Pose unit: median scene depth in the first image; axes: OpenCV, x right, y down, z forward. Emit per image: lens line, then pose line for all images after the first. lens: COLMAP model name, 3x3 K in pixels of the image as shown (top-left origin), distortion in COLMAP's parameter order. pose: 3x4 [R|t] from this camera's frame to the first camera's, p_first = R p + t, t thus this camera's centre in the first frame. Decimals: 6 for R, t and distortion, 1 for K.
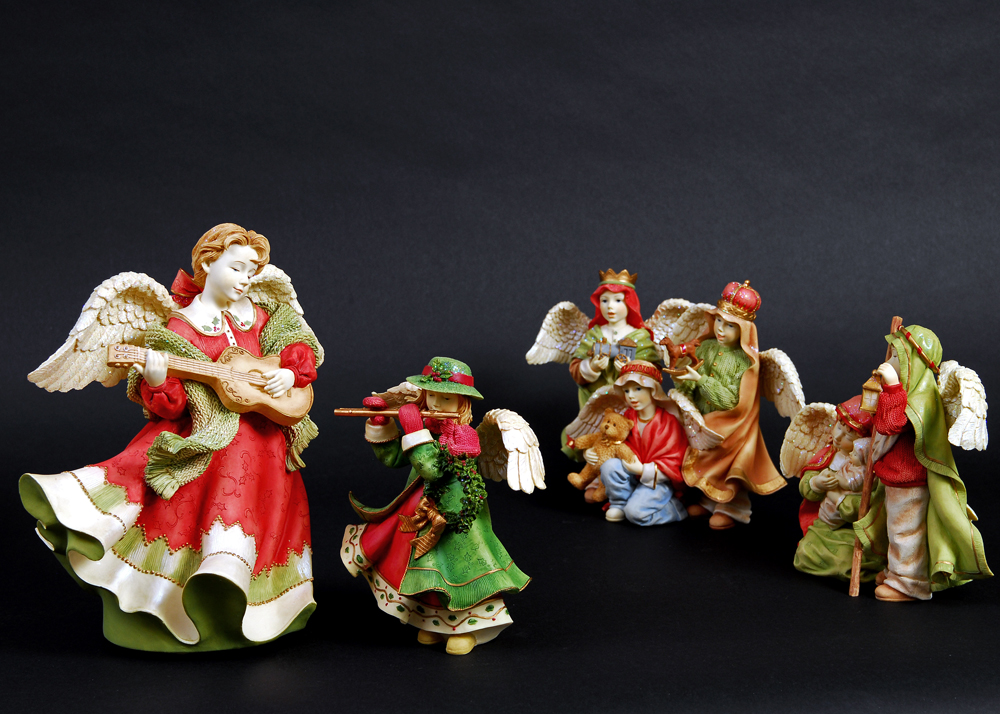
lens RADIAL K [[2052.2, 0, 499.3], [0, 2052.2, 404.6], [0, 0, 1]] dist [0.007422, -0.101872]
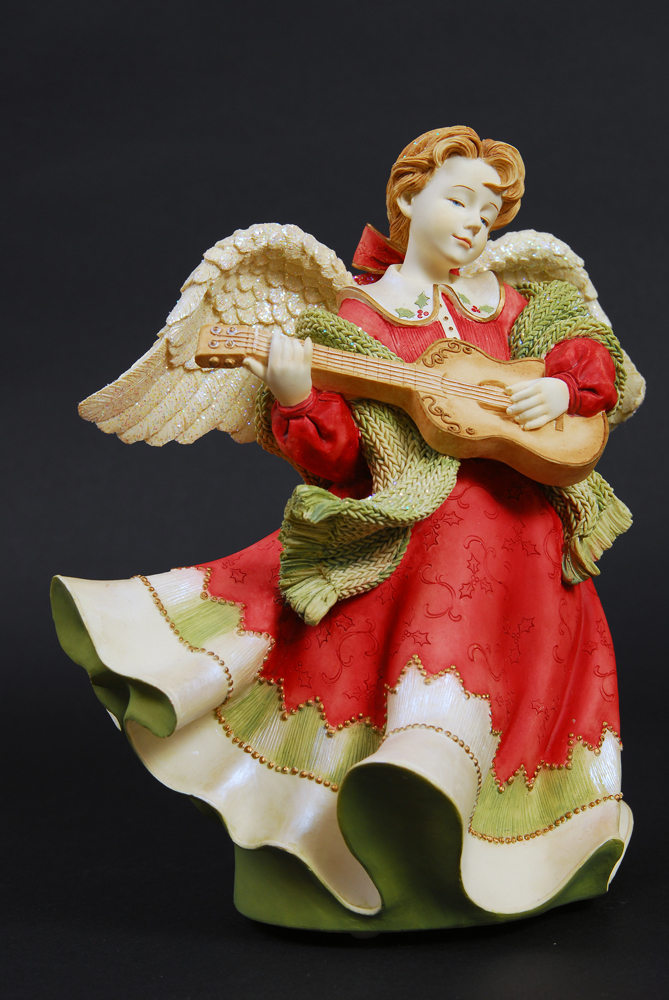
lens RADIAL K [[1825.3, 0, 361.0], [0, 1825.3, 536.4], [0, 0, 1]] dist [-0.042992, -0.142205]
pose [[0.948671, -0.043135, -0.313309, -0.007850], [0.003394, 0.991987, -0.126296, 0.079887], [0.316247, 0.118750, 0.941215, 0.560127]]
